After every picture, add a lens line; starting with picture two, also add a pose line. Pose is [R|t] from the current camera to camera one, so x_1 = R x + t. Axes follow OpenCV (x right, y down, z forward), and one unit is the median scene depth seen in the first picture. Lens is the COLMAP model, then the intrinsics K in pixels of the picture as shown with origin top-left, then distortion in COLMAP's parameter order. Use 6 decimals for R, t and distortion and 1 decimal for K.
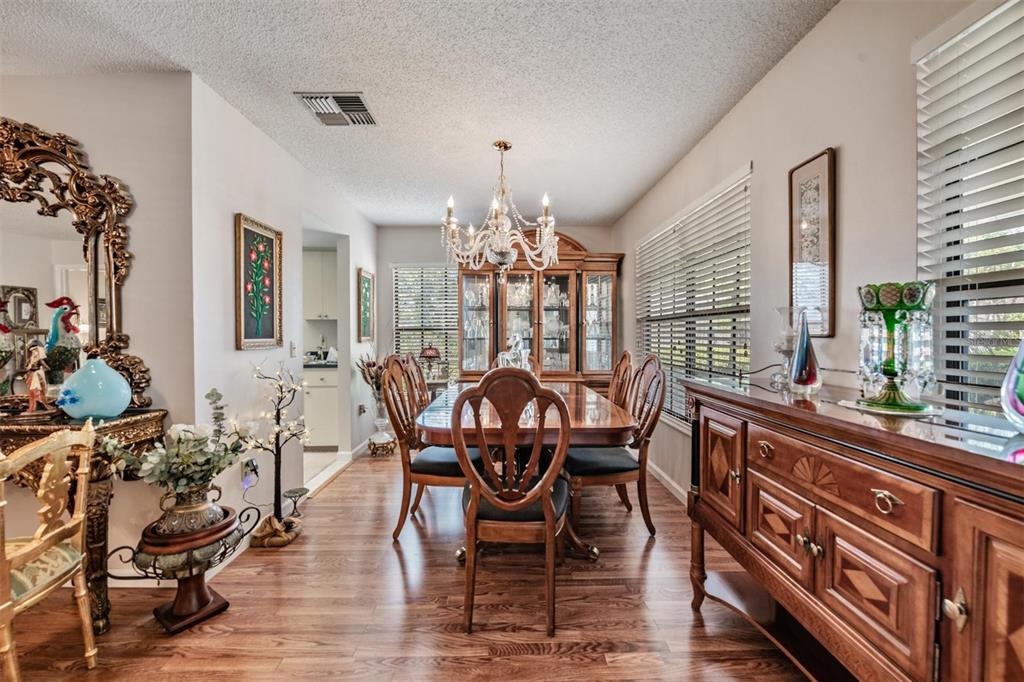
lens RADIAL K [[404.7, 0, 512.6], [0, 404.7, 346.7], [0, 0, 1]] dist [-0.000401, -0.005586]
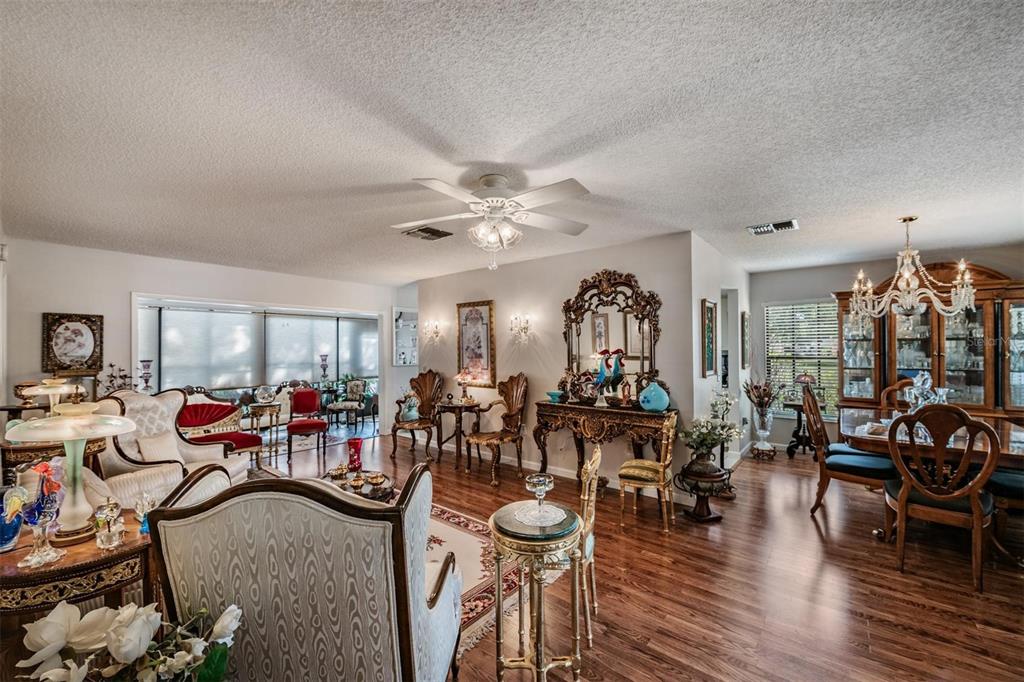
lens RADIAL K [[404.7, 0, 512.6], [0, 404.7, 346.7], [0, 0, 1]] dist [-0.000401, -0.005586]
pose [[0.759902, -0.002659, -0.650032, -0.202361], [-0.016553, 0.999588, -0.023440, -0.082994], [0.649826, 0.028572, 0.759546, -0.976708]]
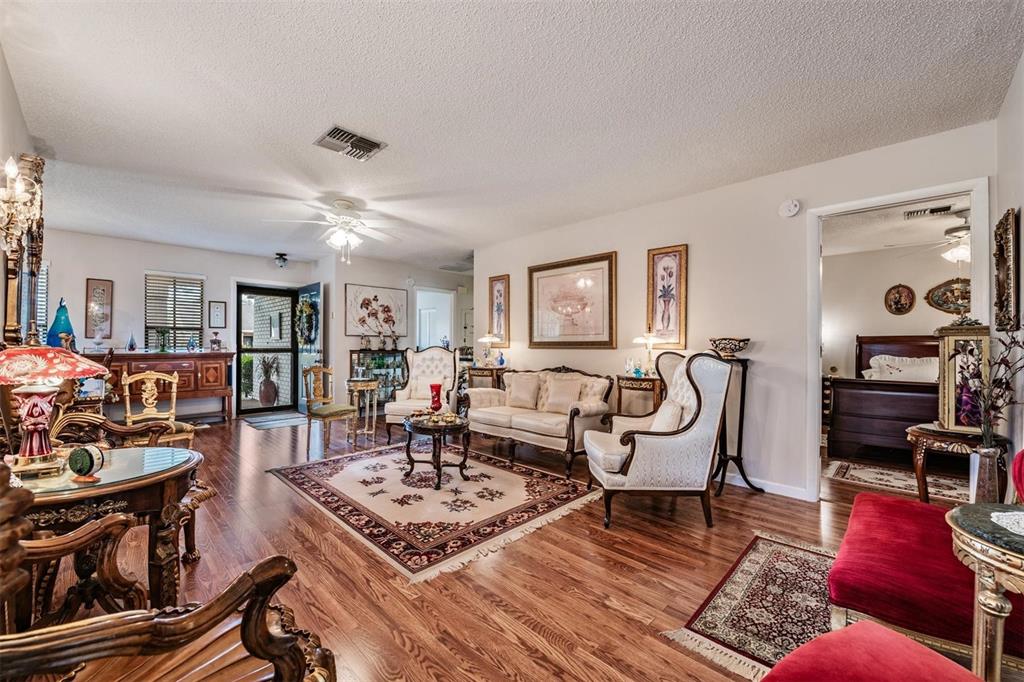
lens RADIAL K [[404.7, 0, 512.6], [0, 404.7, 346.7], [0, 0, 1]] dist [-0.000401, -0.005586]
pose [[-0.698031, -0.002657, 0.716063, -3.039946], [0.011352, 0.999826, 0.014776, 0.028515], [-0.715978, 0.018443, -0.697880, 0.736816]]
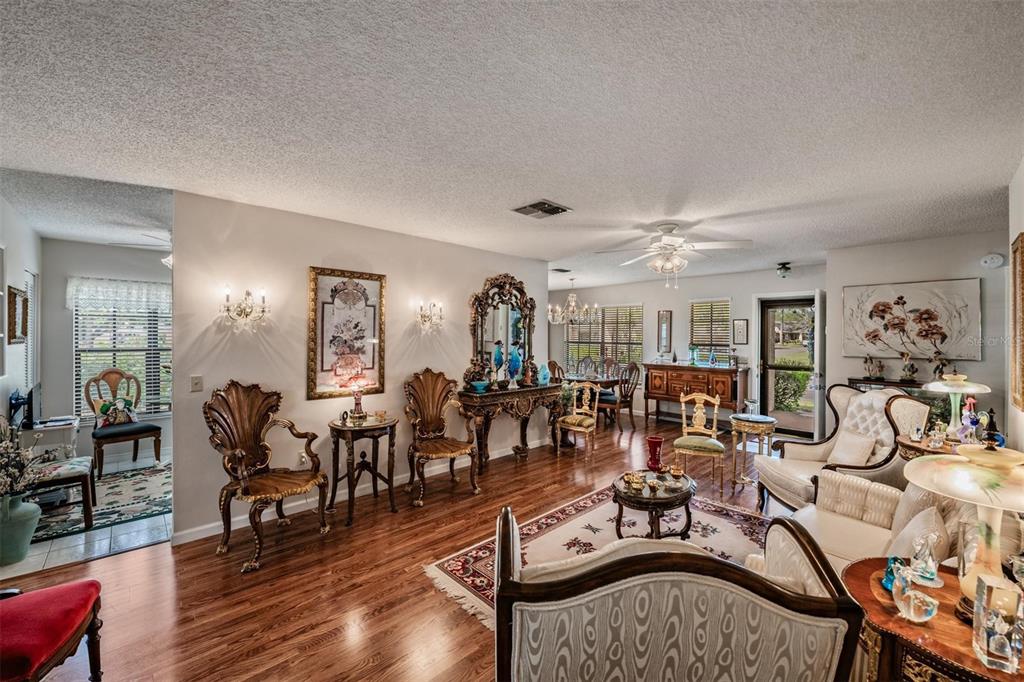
lens RADIAL K [[401.4, 0, 512.0], [0, 401.4, 341.0], [0, 0, 1]] dist [-0.010737, 0.000022]
pose [[0.737792, -0.000478, 0.675028, -2.837336], [0.004426, 0.999982, -0.004129, -0.114621], [-0.675014, 0.006034, 0.737781, -0.920600]]
